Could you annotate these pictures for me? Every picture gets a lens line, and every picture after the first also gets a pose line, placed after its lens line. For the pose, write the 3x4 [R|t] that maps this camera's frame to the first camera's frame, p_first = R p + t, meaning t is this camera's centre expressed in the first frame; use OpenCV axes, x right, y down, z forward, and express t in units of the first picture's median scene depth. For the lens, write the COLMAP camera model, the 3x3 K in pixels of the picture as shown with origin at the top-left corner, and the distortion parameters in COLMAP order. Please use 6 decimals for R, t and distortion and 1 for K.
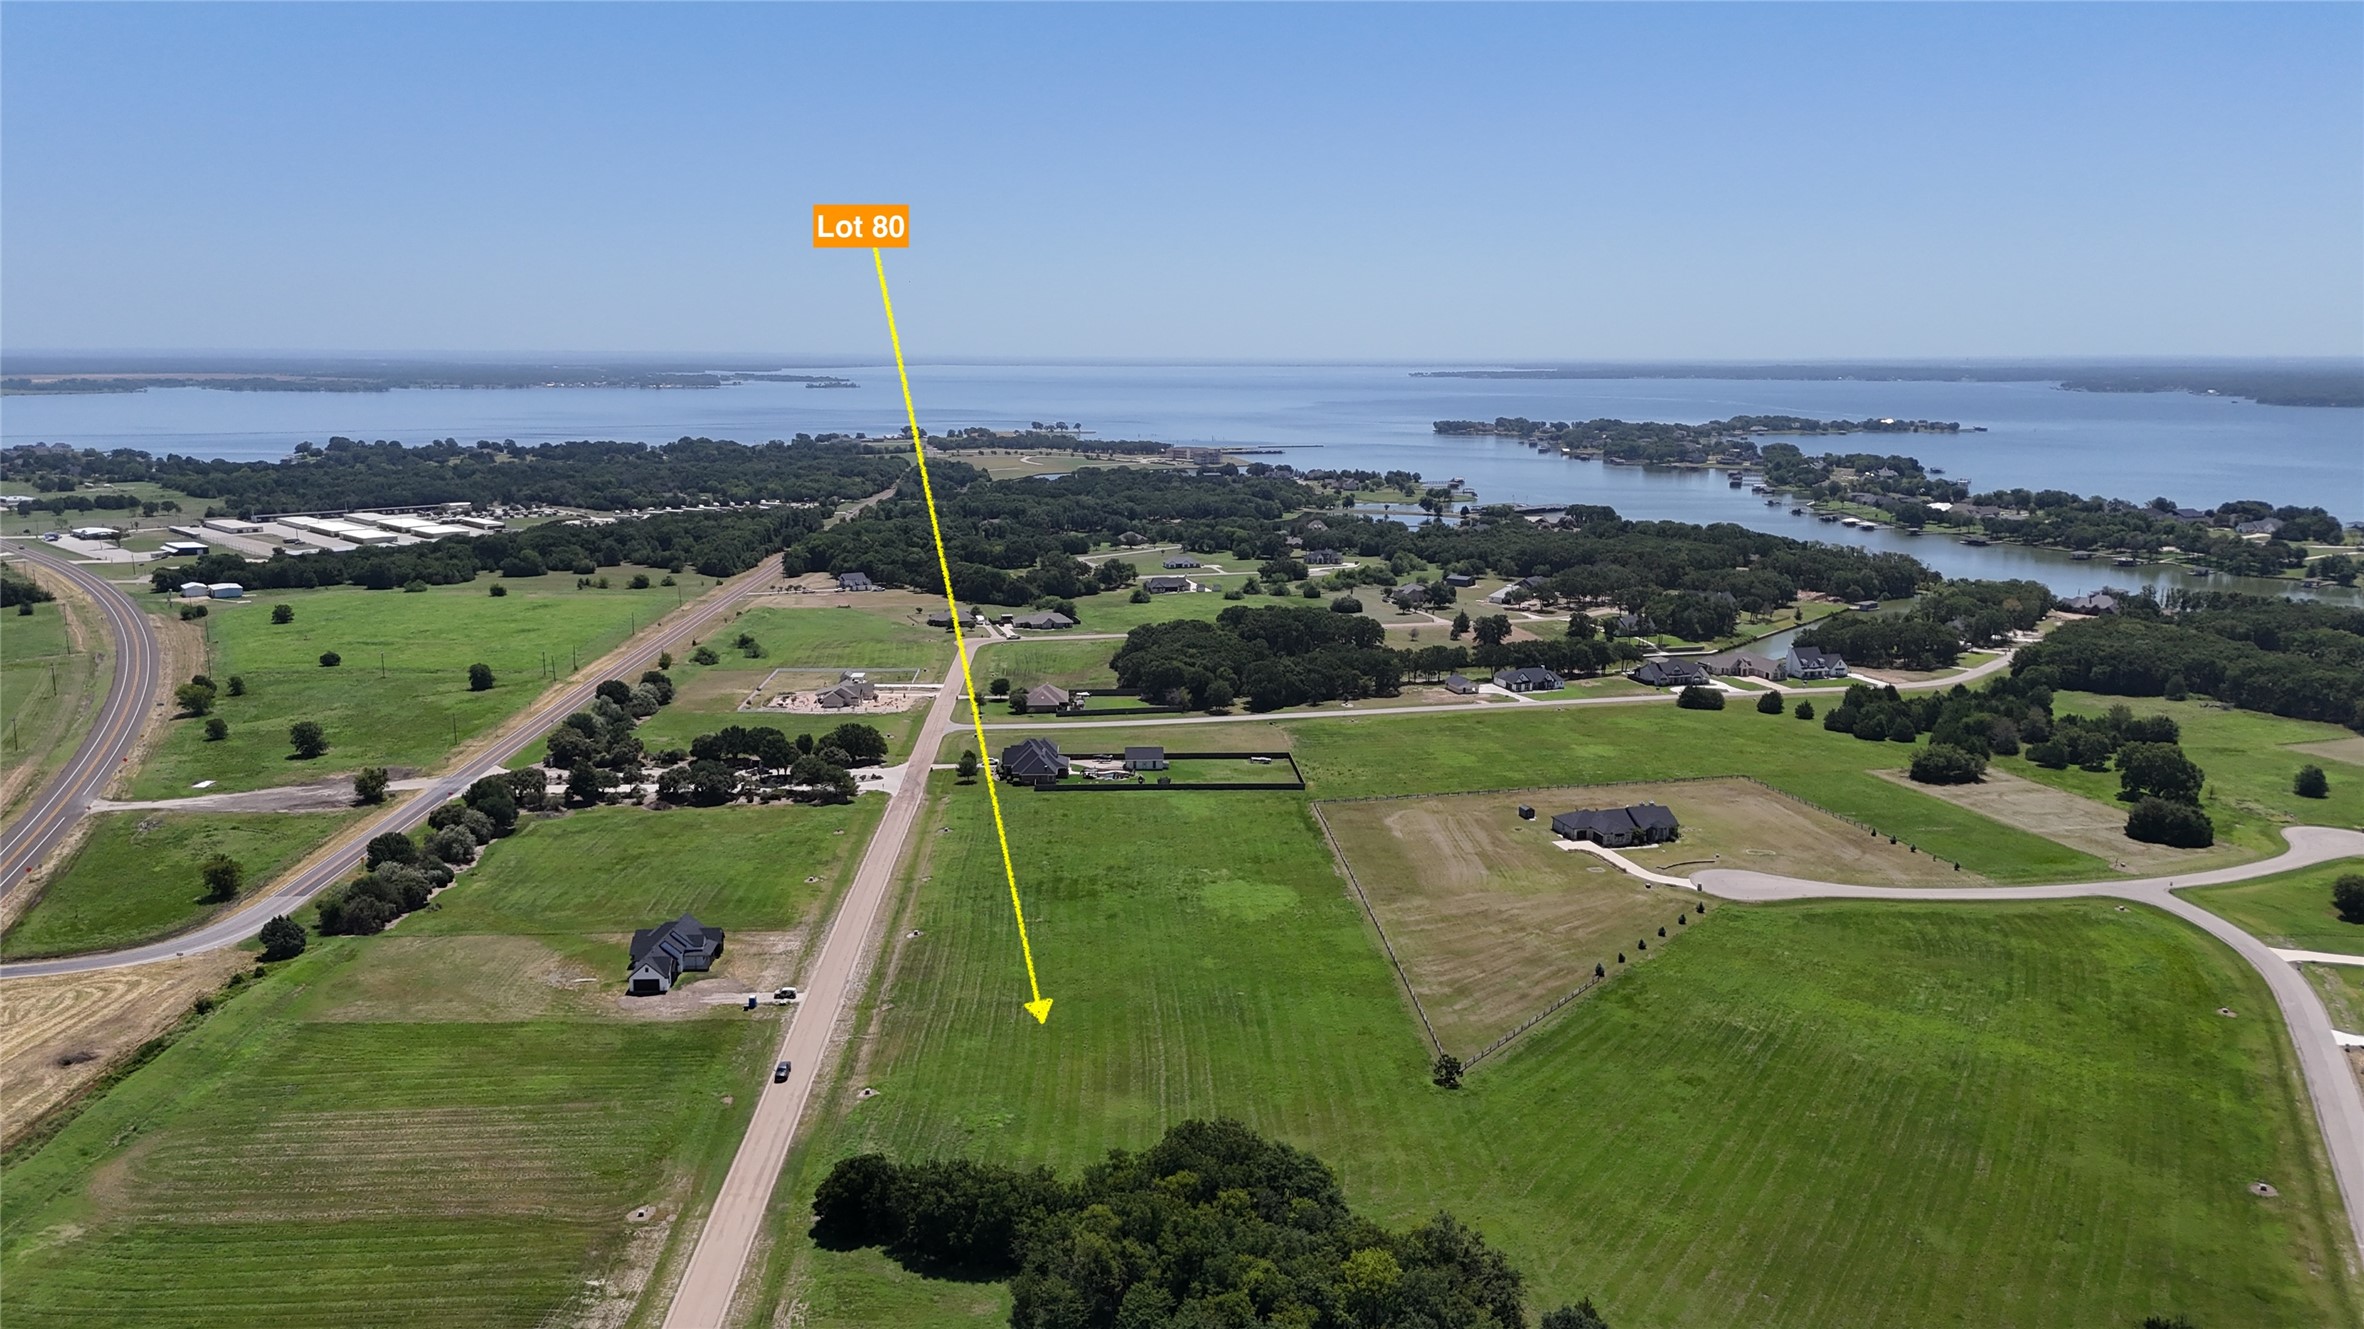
lens RADIAL K [[1741.7, 0, 1182.0], [0, 1741.7, 664.5], [0, 0, 1]] dist [0.069413, -0.066322]
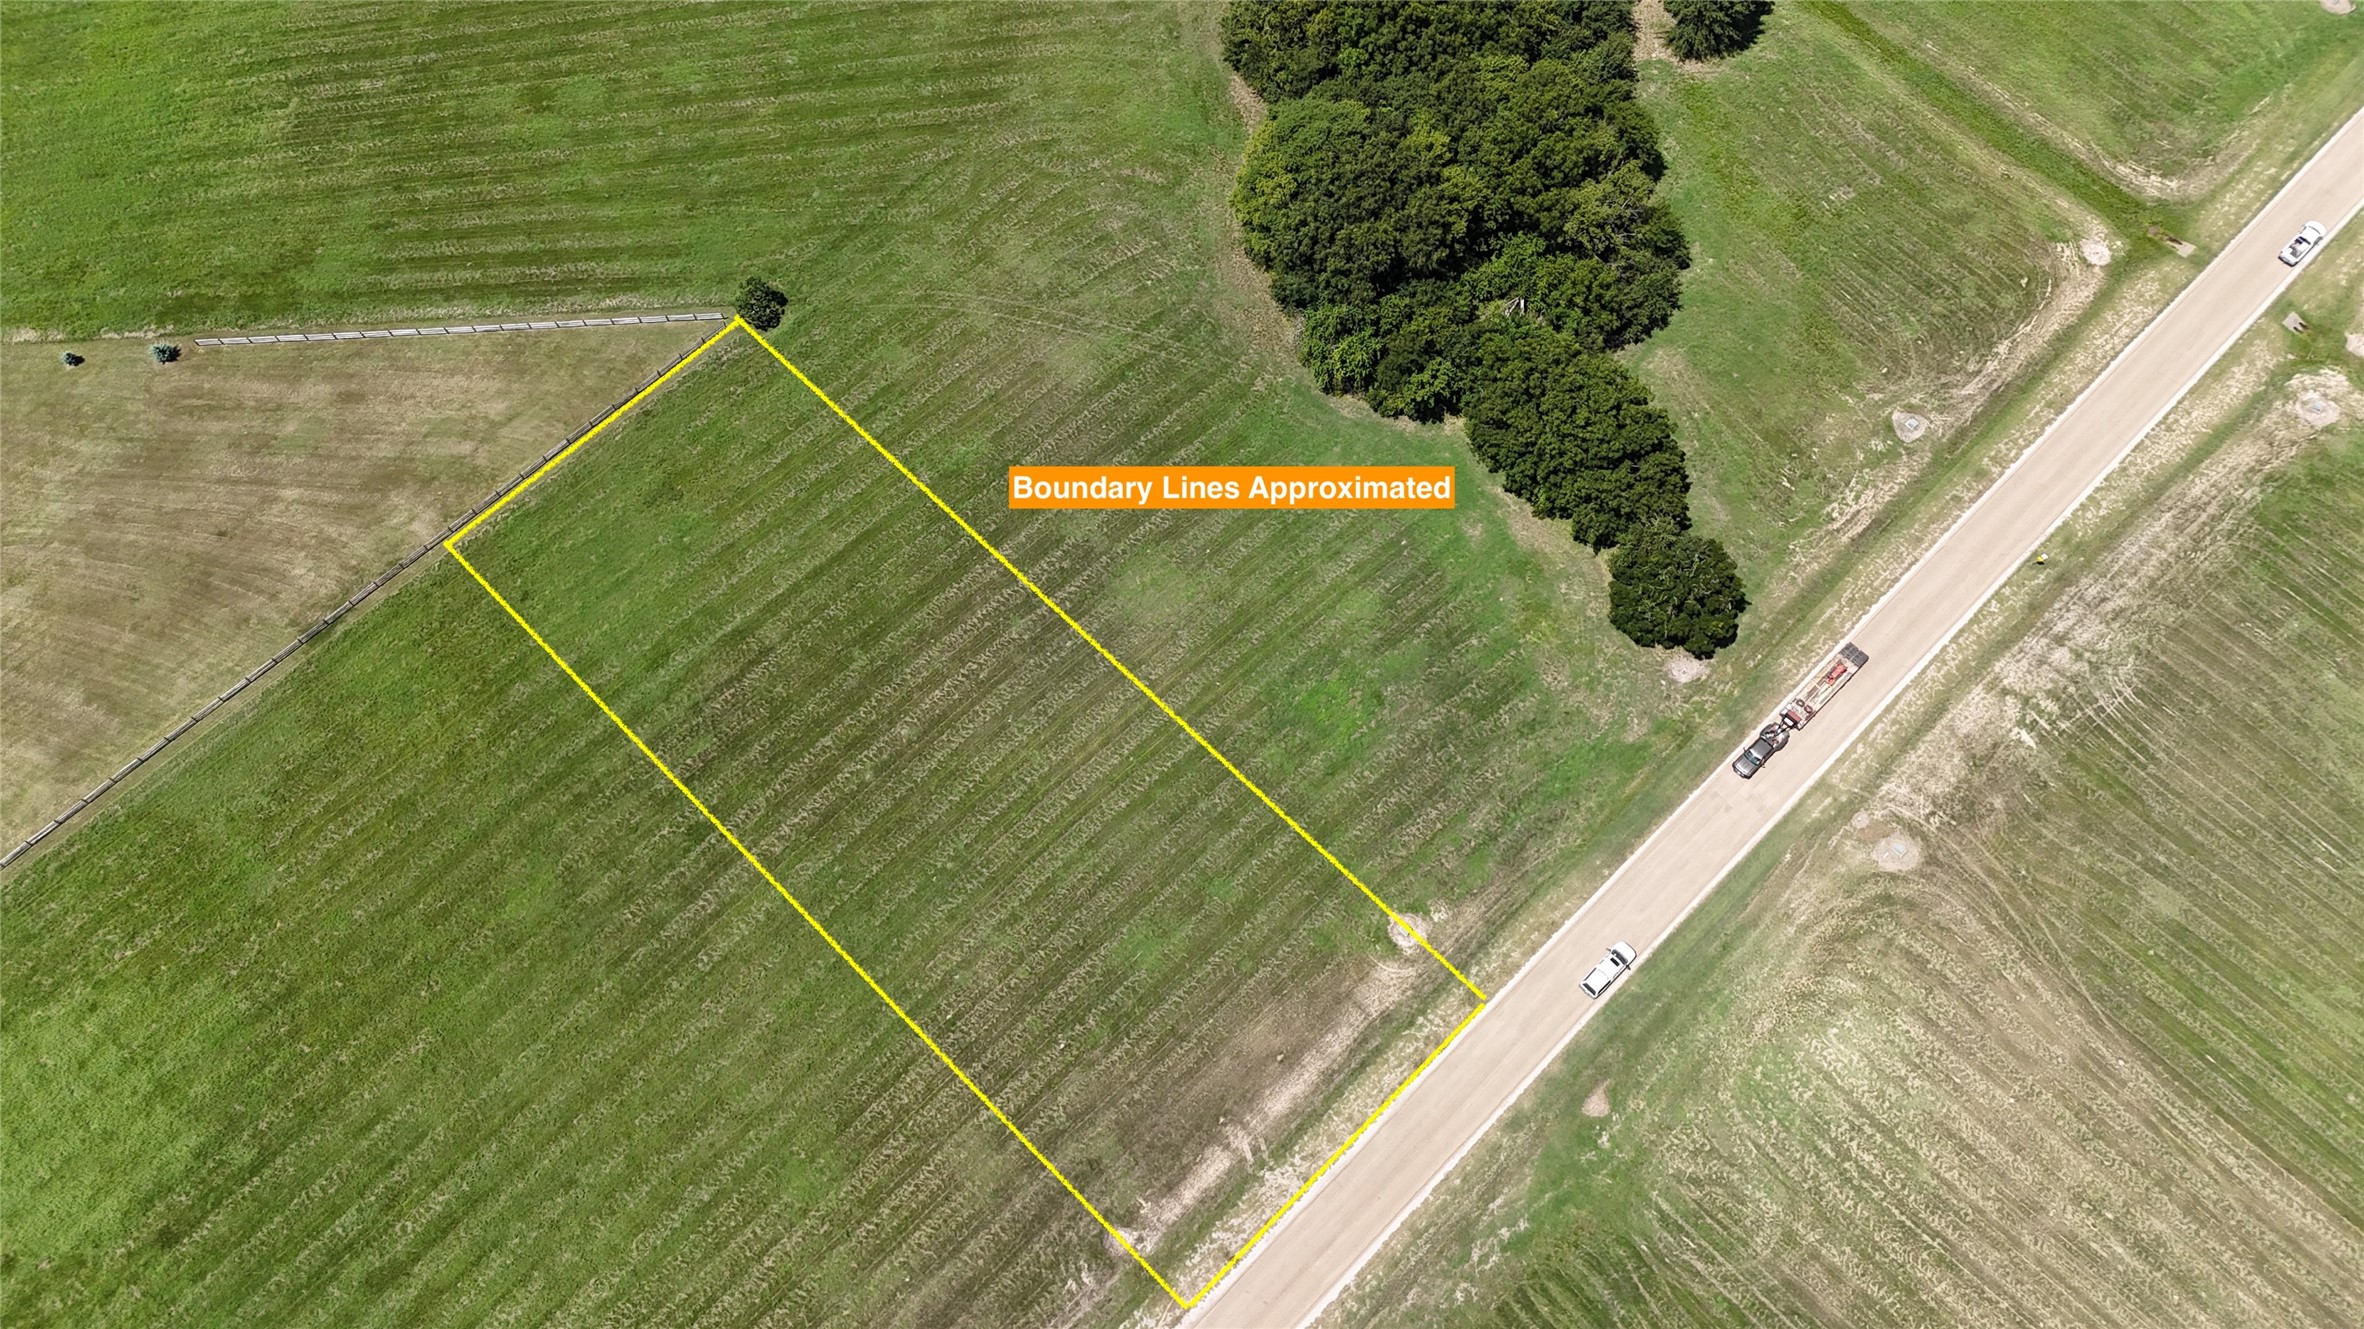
lens RADIAL K [[1741.7, 0, 1182.0], [0, 1741.7, 664.5], [0, 0, 1]] dist [0.069413, -0.066322]
pose [[-0.659169, -0.688941, 0.301426, -0.130717], [0.148601, 0.273595, 0.950297, -0.177192], [-0.737166, 0.671198, -0.077968, 0.561400]]
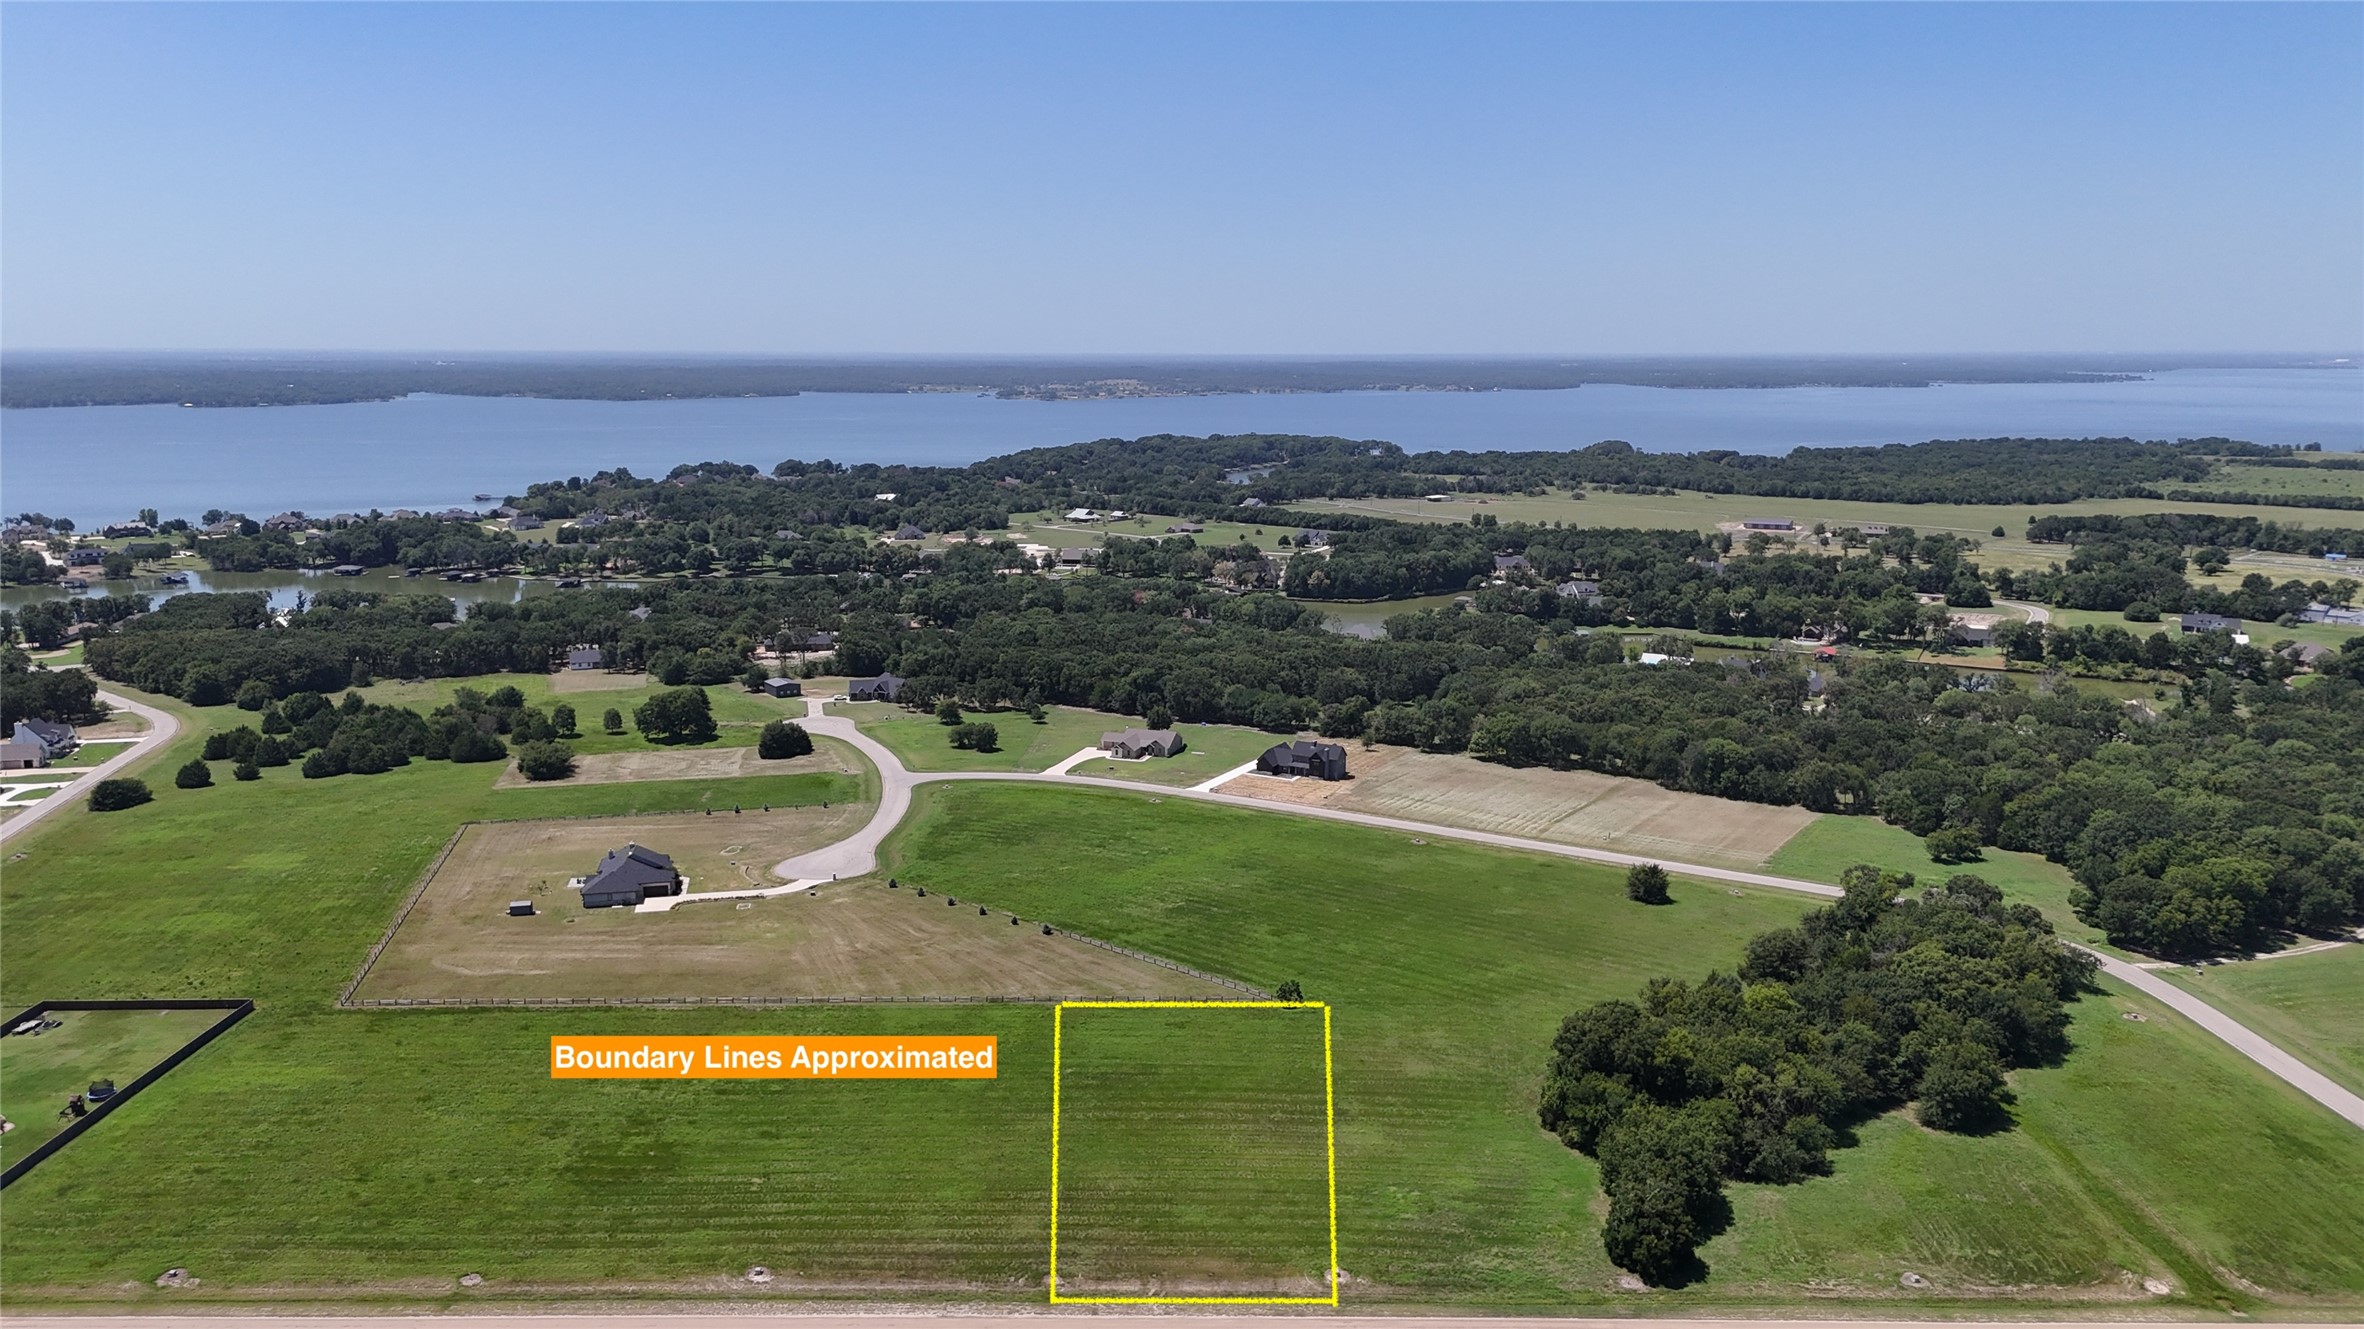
lens RADIAL K [[1741.7, 0, 1182.0], [0, 1741.7, 664.5], [0, 0, 1]] dist [0.069413, -0.066322]
pose [[0.047138, -0.183139, 0.981956, -0.503636], [0.177209, 0.968989, 0.172214, -0.099396], [-0.983044, 0.165893, 0.078130, 0.518169]]
